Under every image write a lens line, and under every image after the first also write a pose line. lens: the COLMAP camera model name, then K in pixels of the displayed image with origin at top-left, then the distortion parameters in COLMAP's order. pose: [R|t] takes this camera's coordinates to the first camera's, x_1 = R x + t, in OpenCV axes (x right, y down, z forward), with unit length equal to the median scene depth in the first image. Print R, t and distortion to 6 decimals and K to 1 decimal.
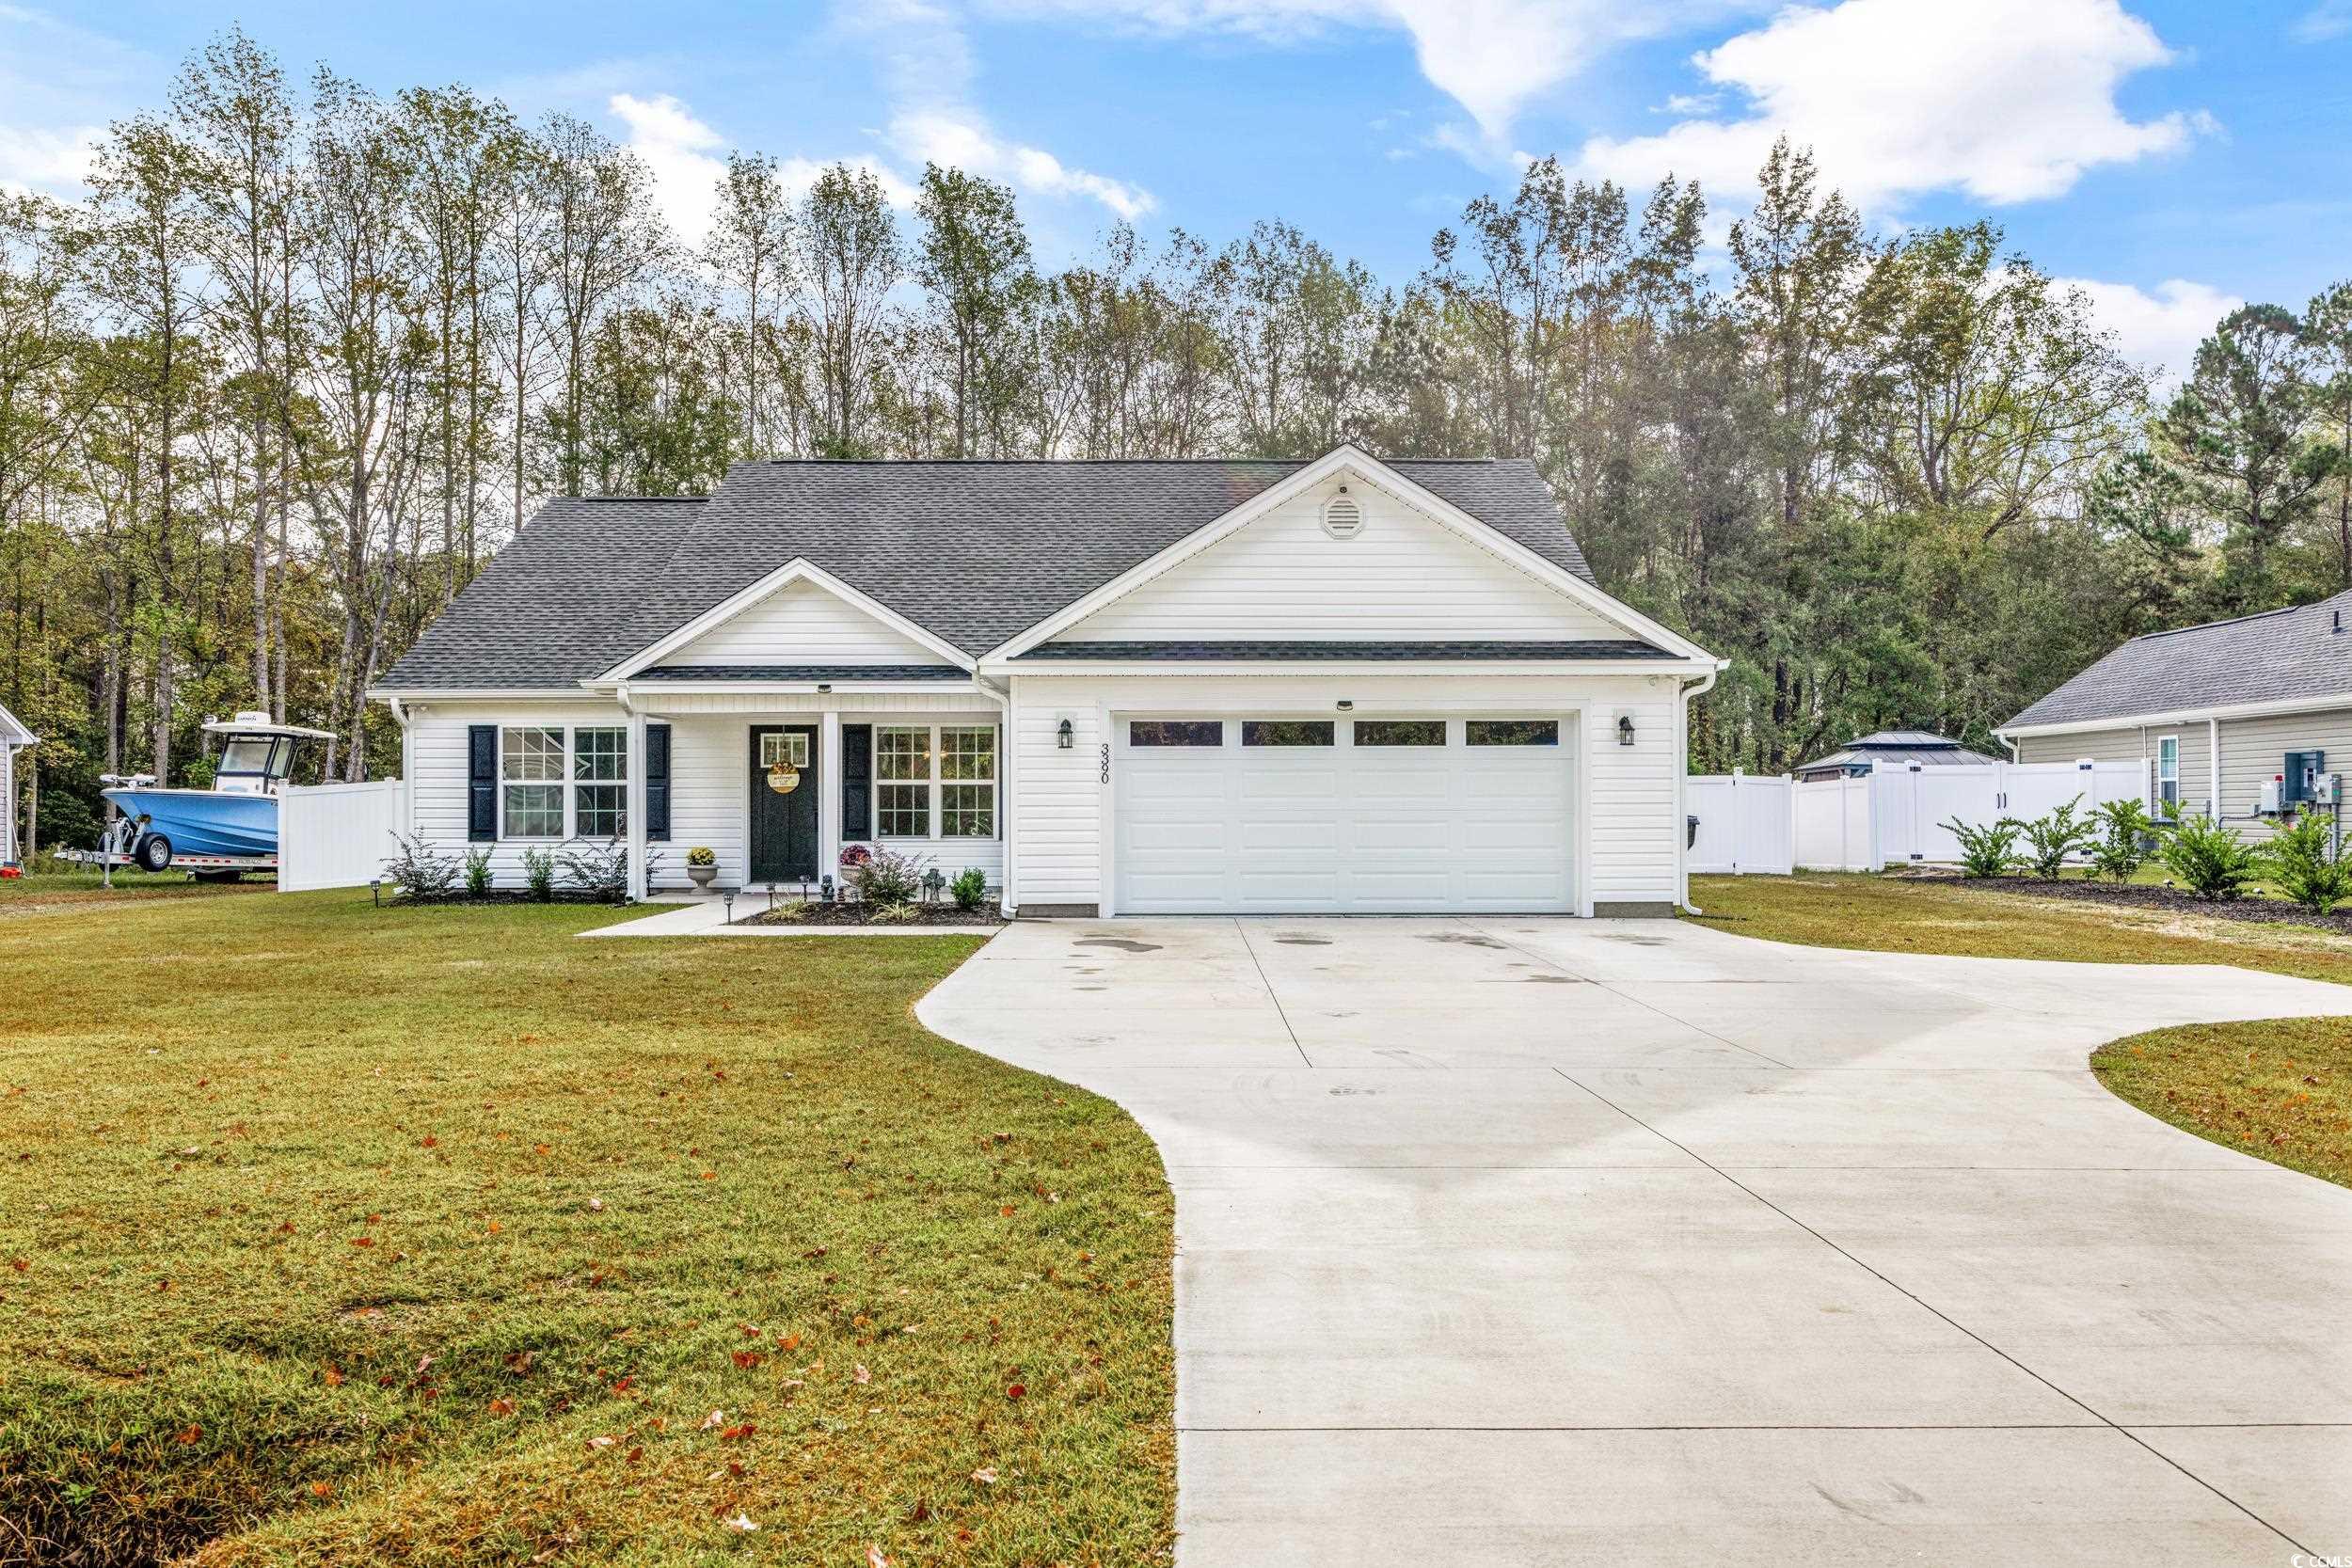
lens RADIAL K [[1721.9, 0, 1166.4], [0, 1721.9, 821.2], [0, 0, 1]] dist [-0.002695, 0.004187]
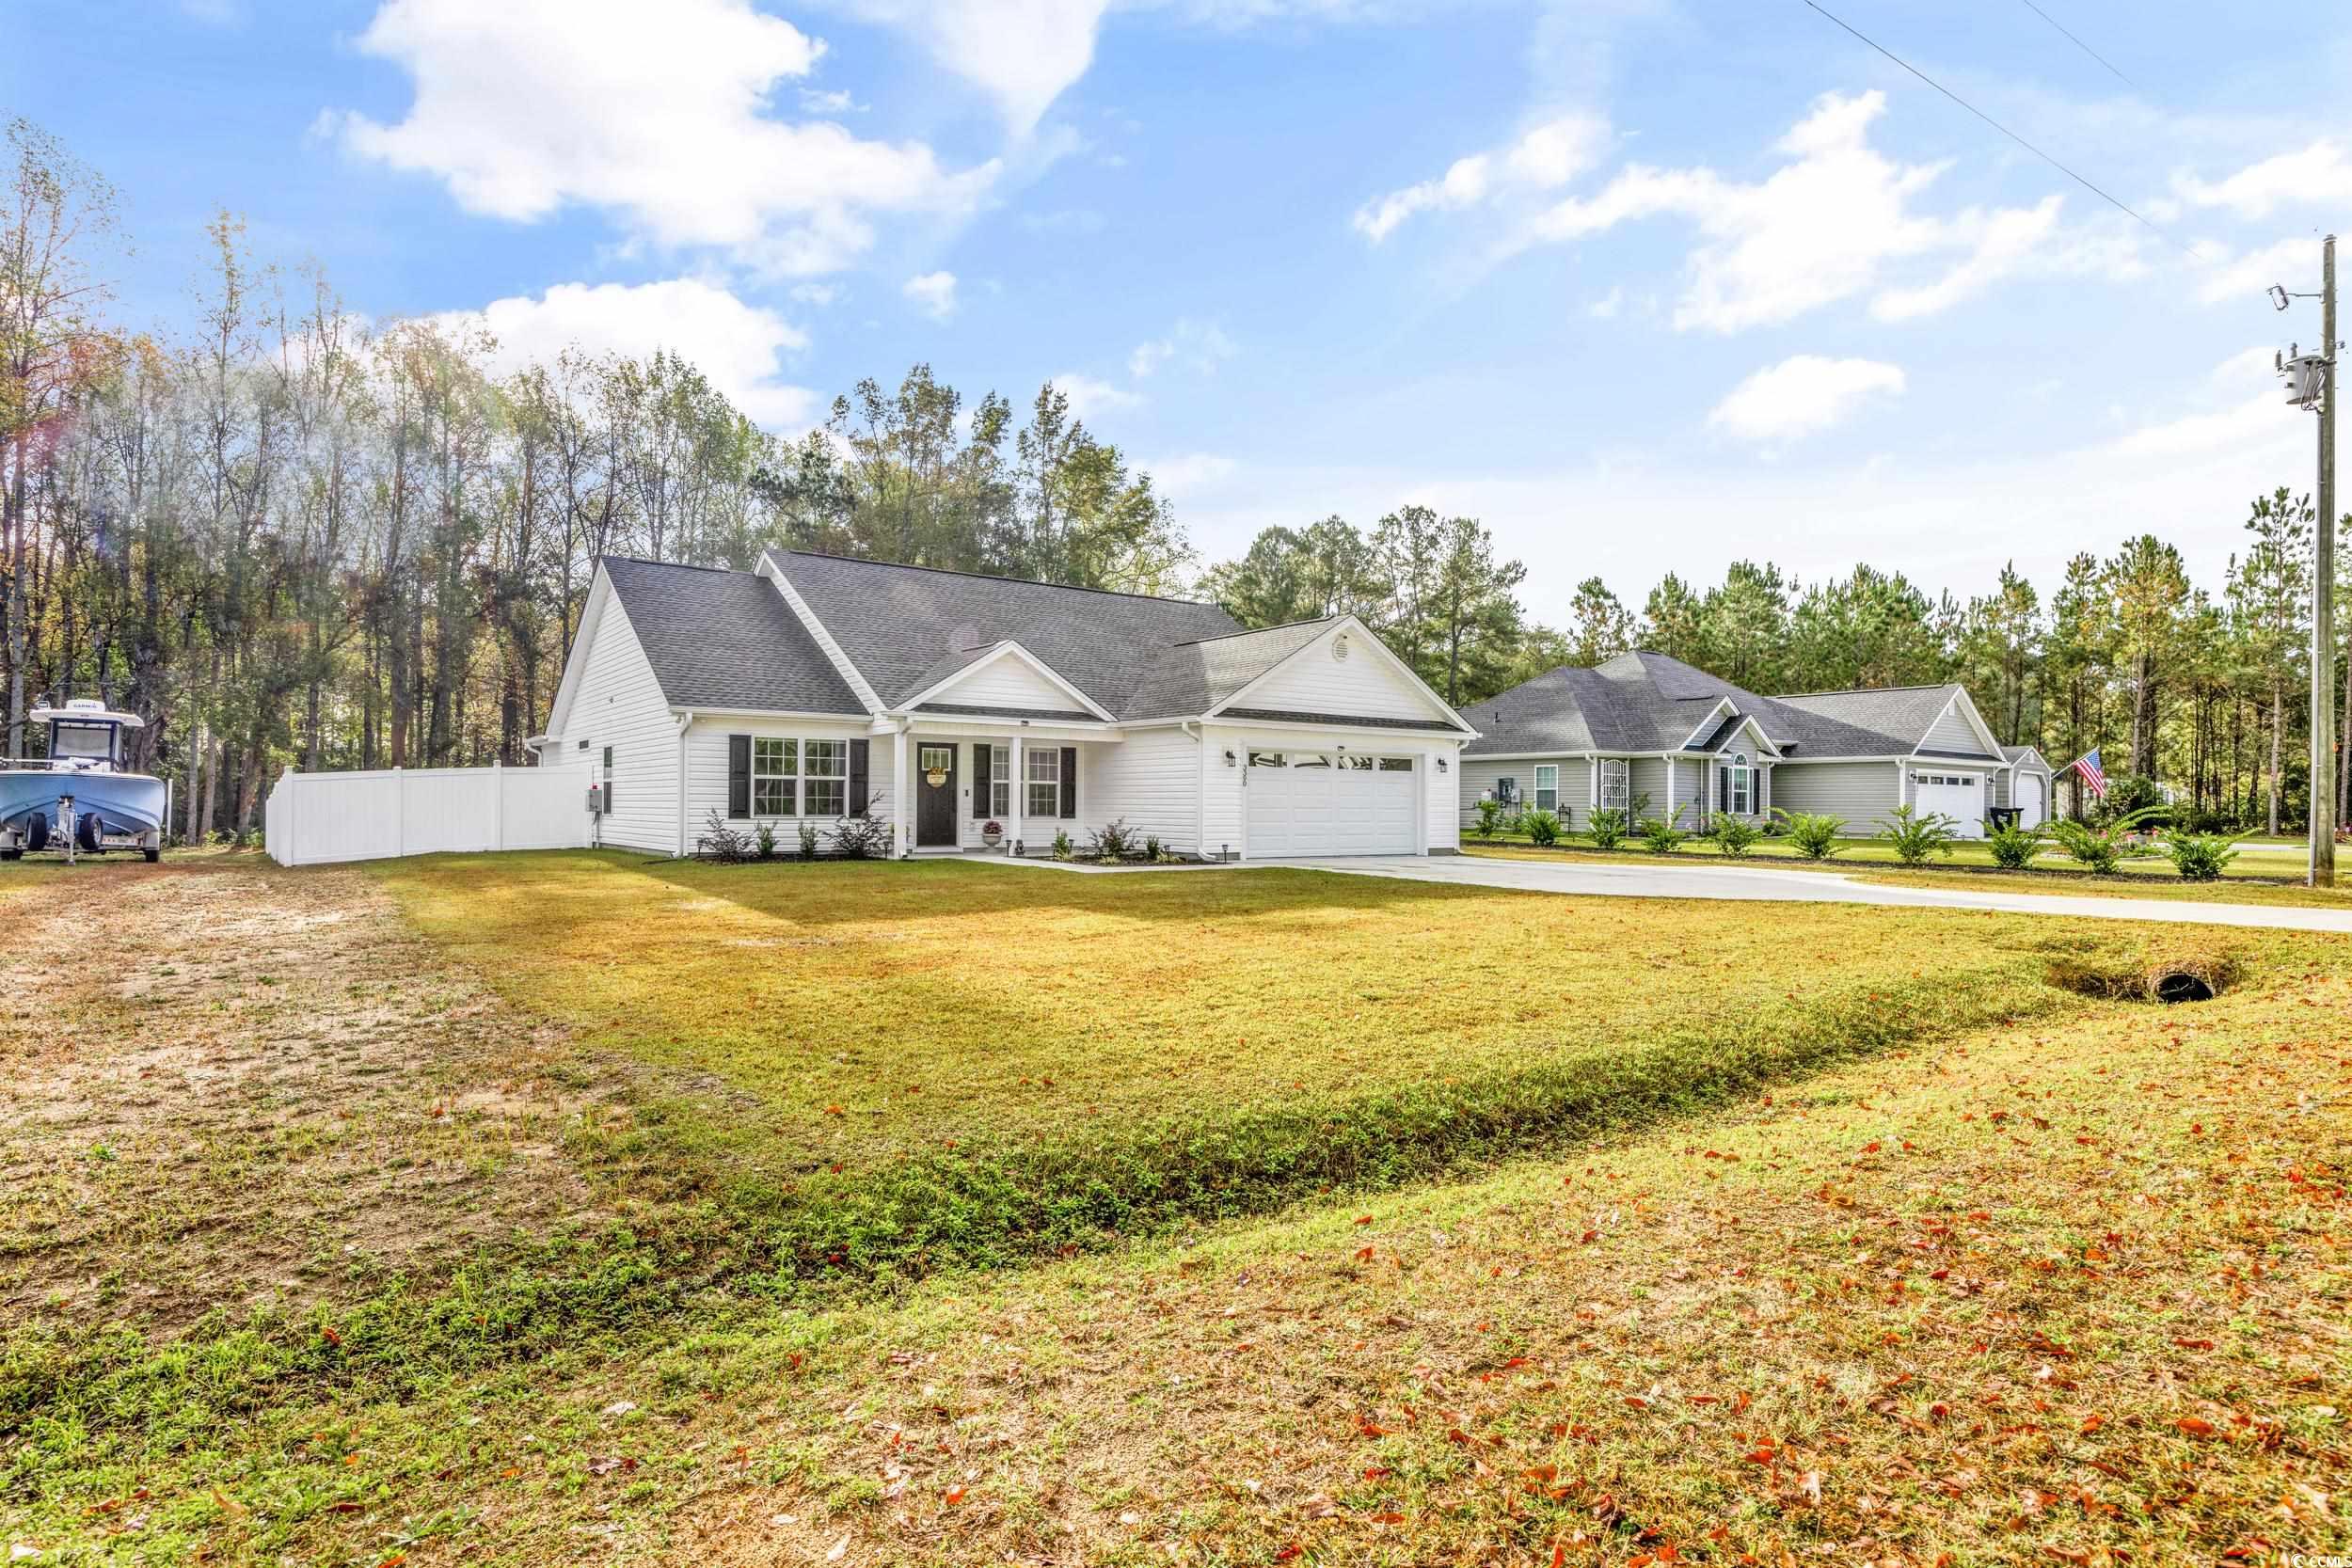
lens RADIAL K [[1255.7, 0, 1177.7], [0, 1255.7, 792.8], [0, 0, 1]] dist [-0.002475, 0.000136]
pose [[0.811297, 0.013764, 0.584473, -0.701877], [-0.005905, 0.999865, -0.015349, 0.004430], [-0.584605, 0.009001, 0.811268, -0.028330]]
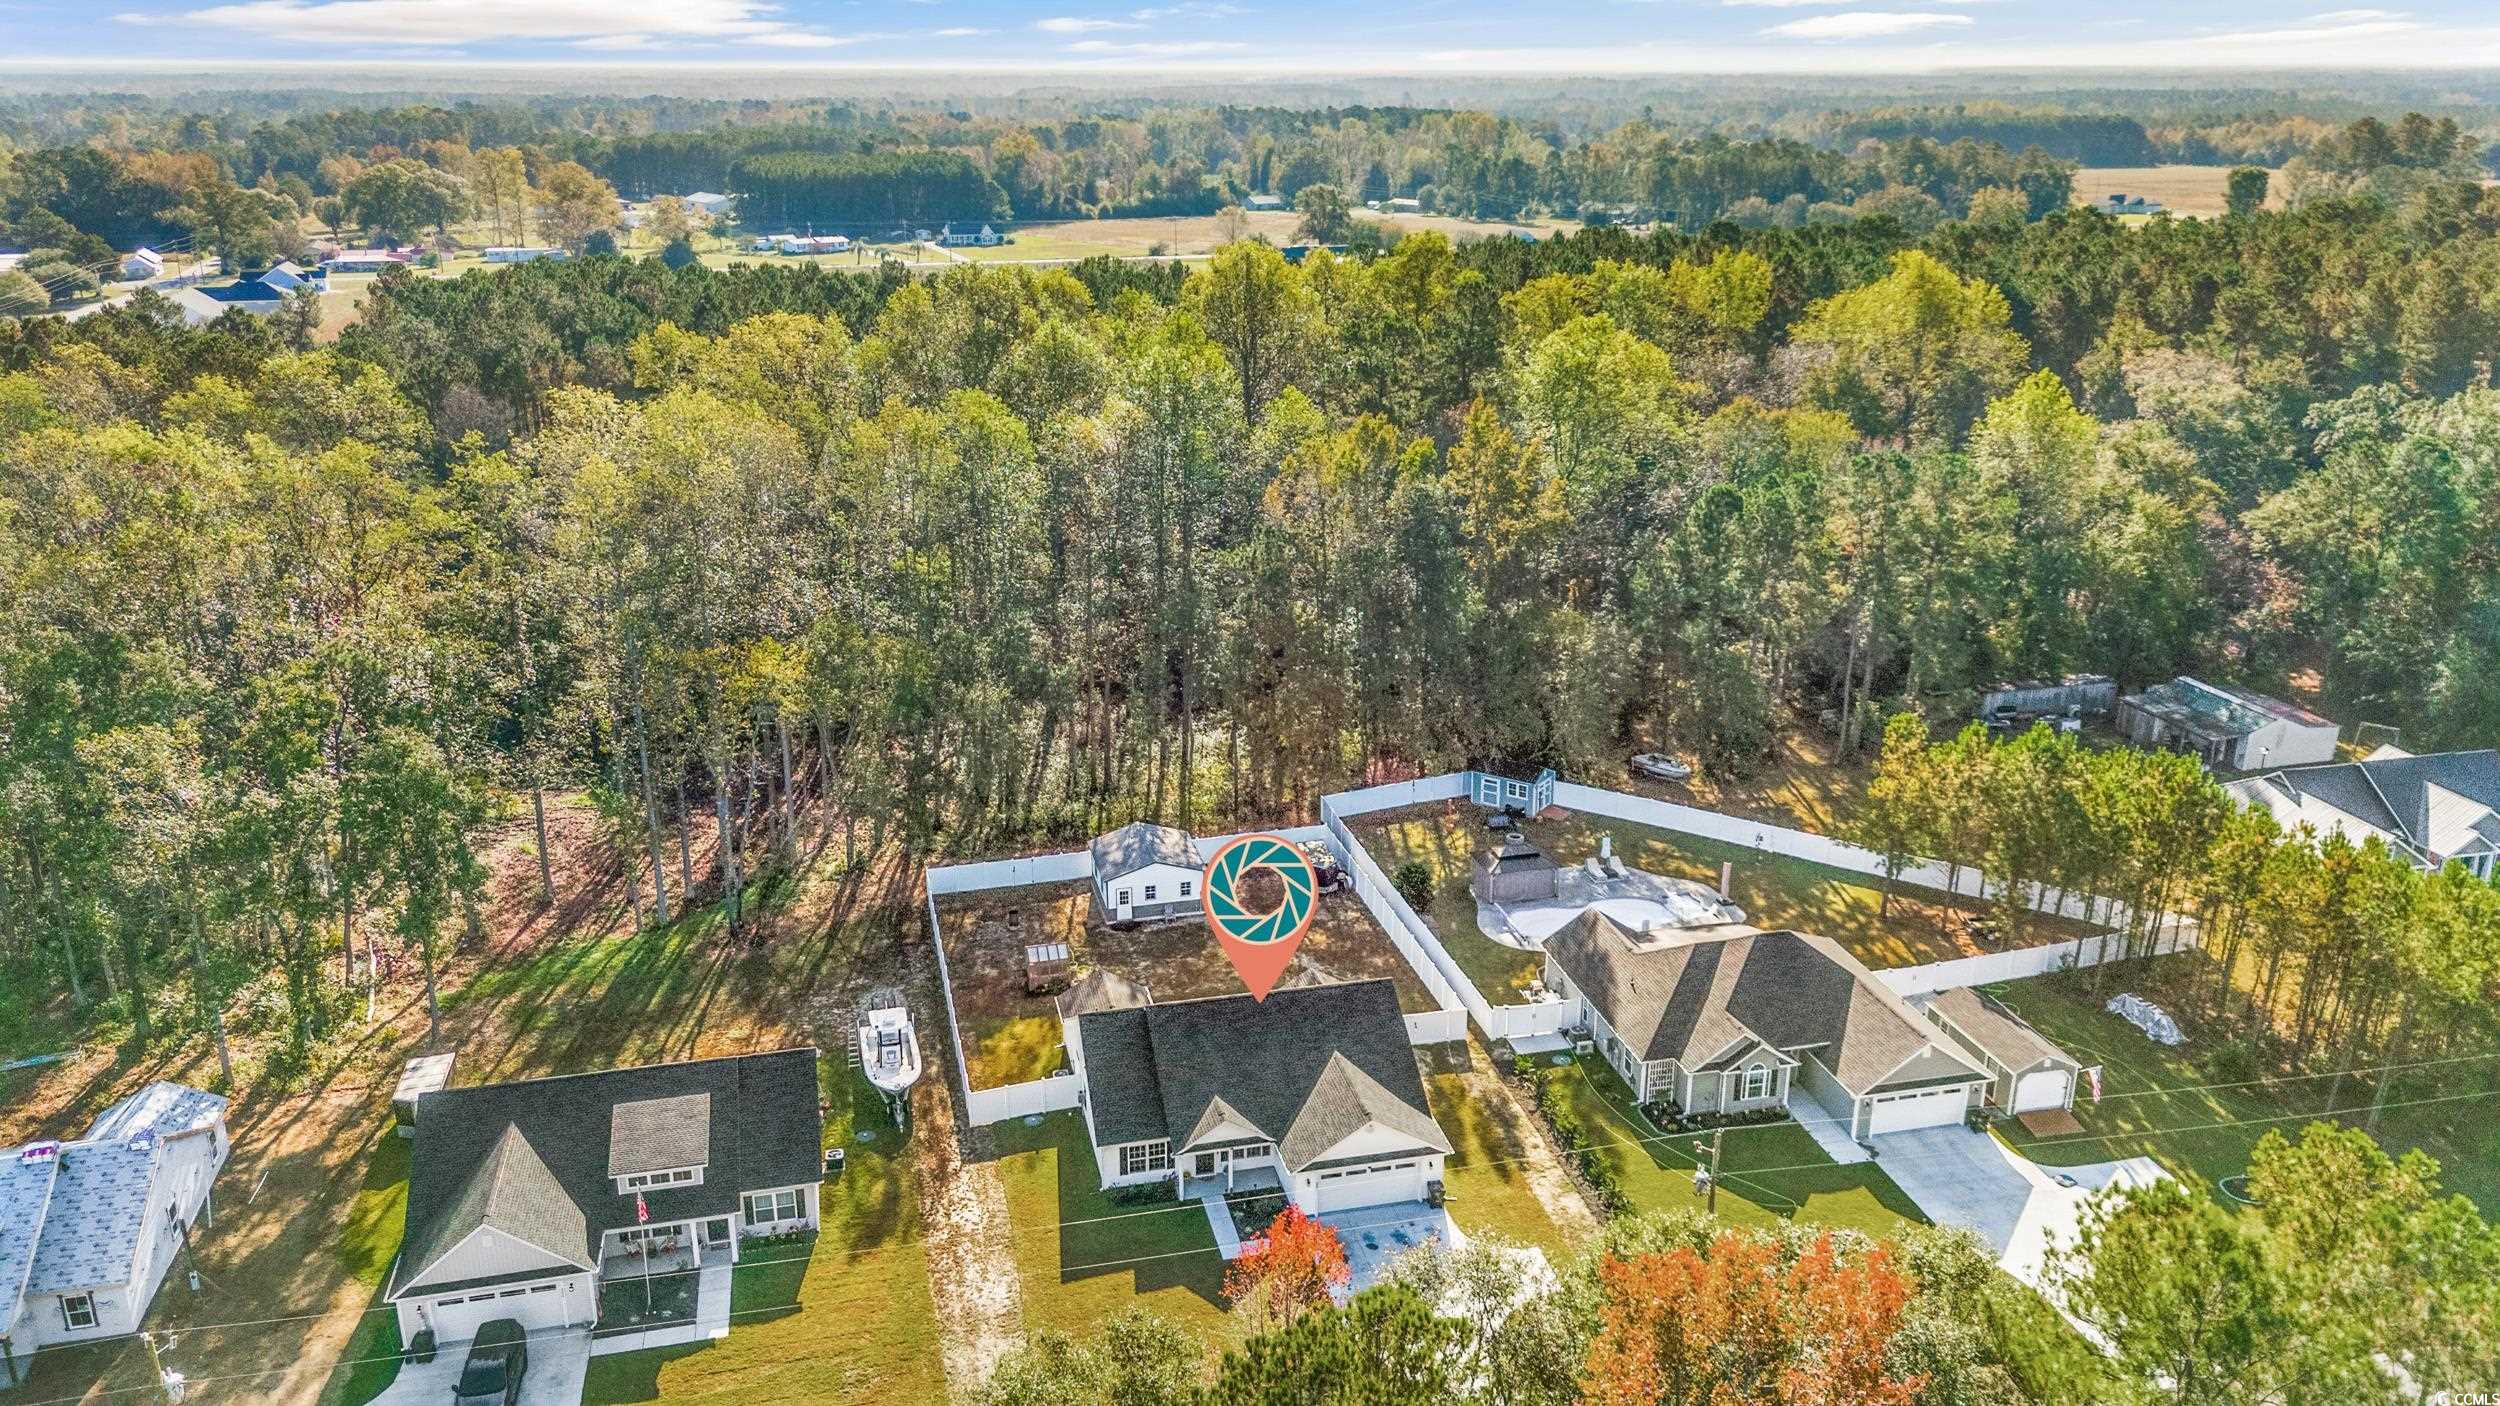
lens RADIAL K [[1830.9, 0, 1250.0], [0, 1830.9, 703.0], [0, 0, 1]] dist [0.111968, -0.199072]
pose [[0.974174, -0.070788, 0.214416, -0.900520], [-0.000460, 0.948964, 0.315385, -2.154081], [-0.225798, -0.307338, 0.924423, -2.341443]]
